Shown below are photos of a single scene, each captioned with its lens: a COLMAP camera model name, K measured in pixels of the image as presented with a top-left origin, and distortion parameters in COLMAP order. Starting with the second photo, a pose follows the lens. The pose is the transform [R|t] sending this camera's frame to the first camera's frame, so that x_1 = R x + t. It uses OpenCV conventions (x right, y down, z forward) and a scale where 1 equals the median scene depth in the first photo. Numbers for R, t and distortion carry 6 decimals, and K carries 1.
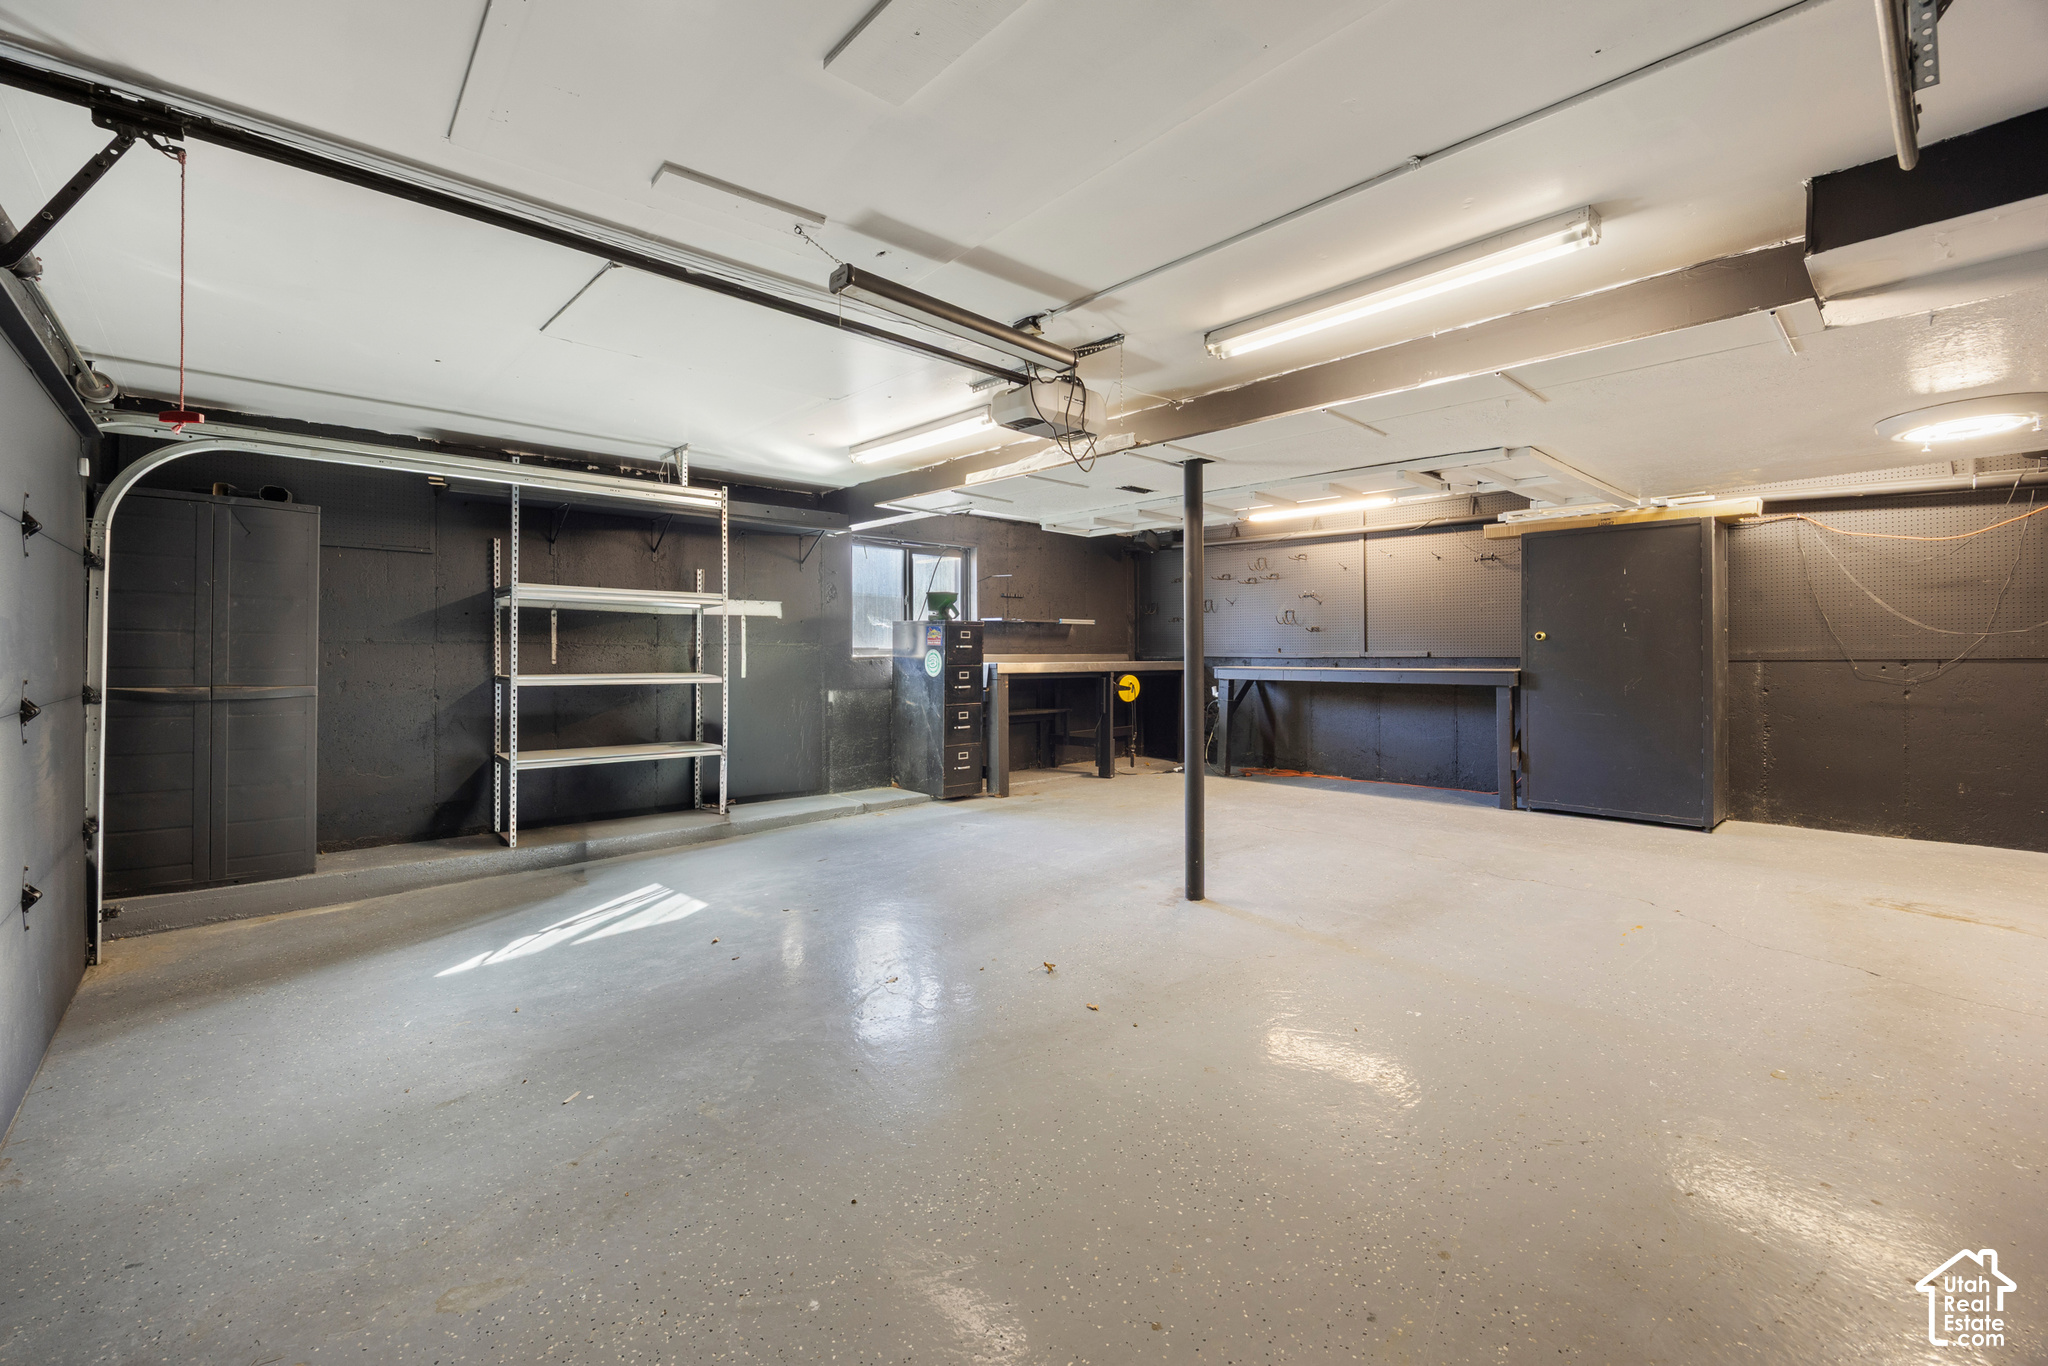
lens RADIAL K [[871.6, 0, 1020.7], [0, 871.6, 665.8], [0, 0, 1]] dist [0.000672, 0.000050]
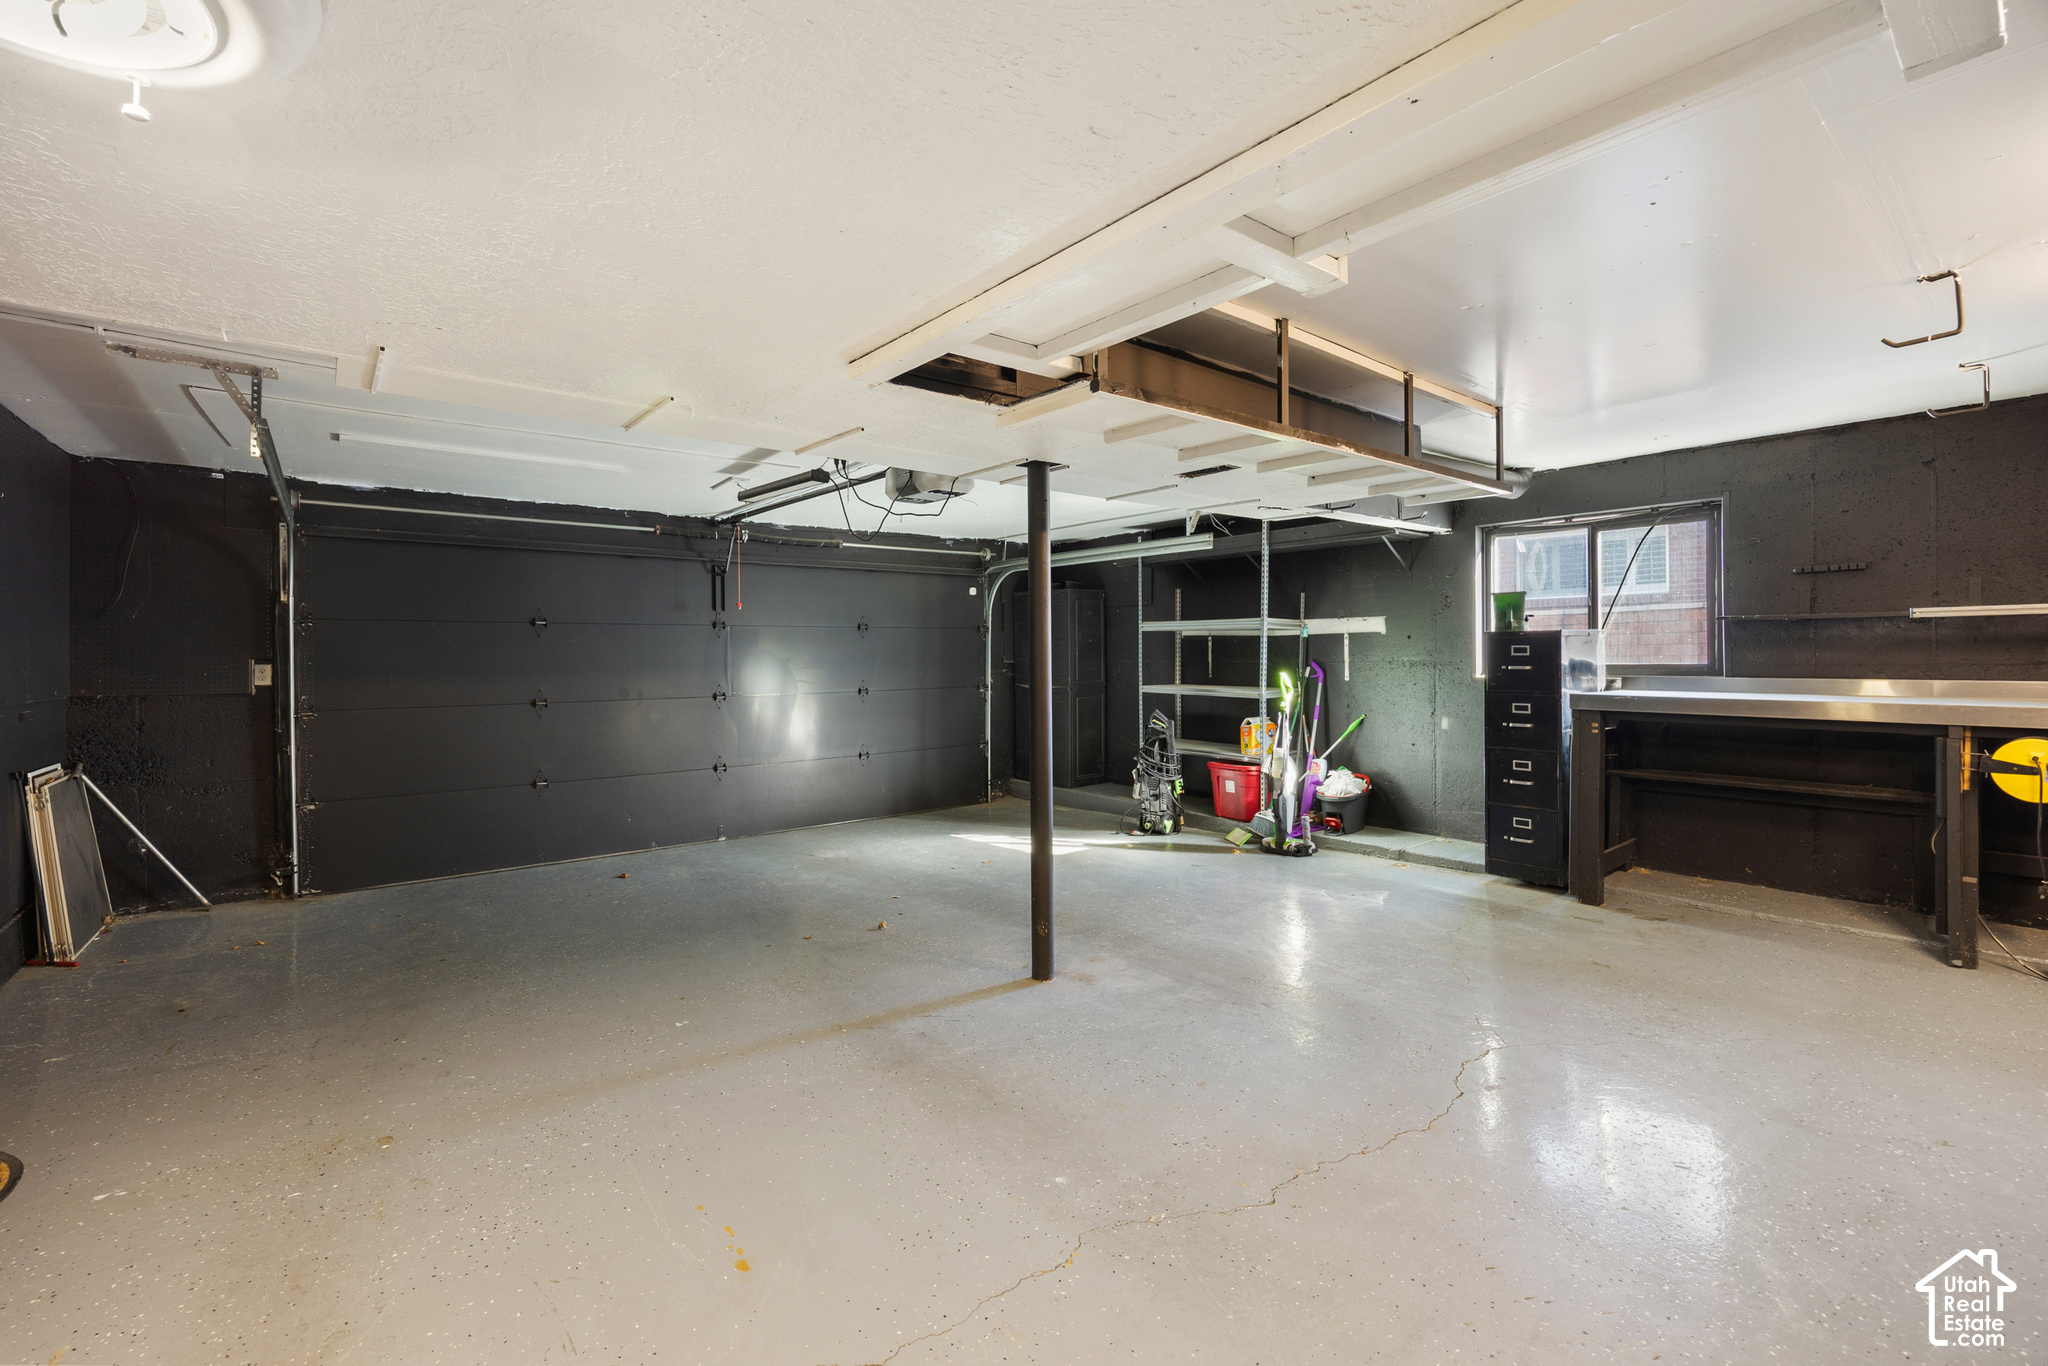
lens RADIAL K [[871.6, 0, 1019.7], [0, 871.6, 664.6], [0, 0, 1]] dist [0.000672, 0.000050]
pose [[-0.060234, 0.016403, -0.998050, 0.657632], [-0.003751, 0.999854, 0.016659, -0.034419], [0.998177, 0.004747, -0.060163, 0.638169]]
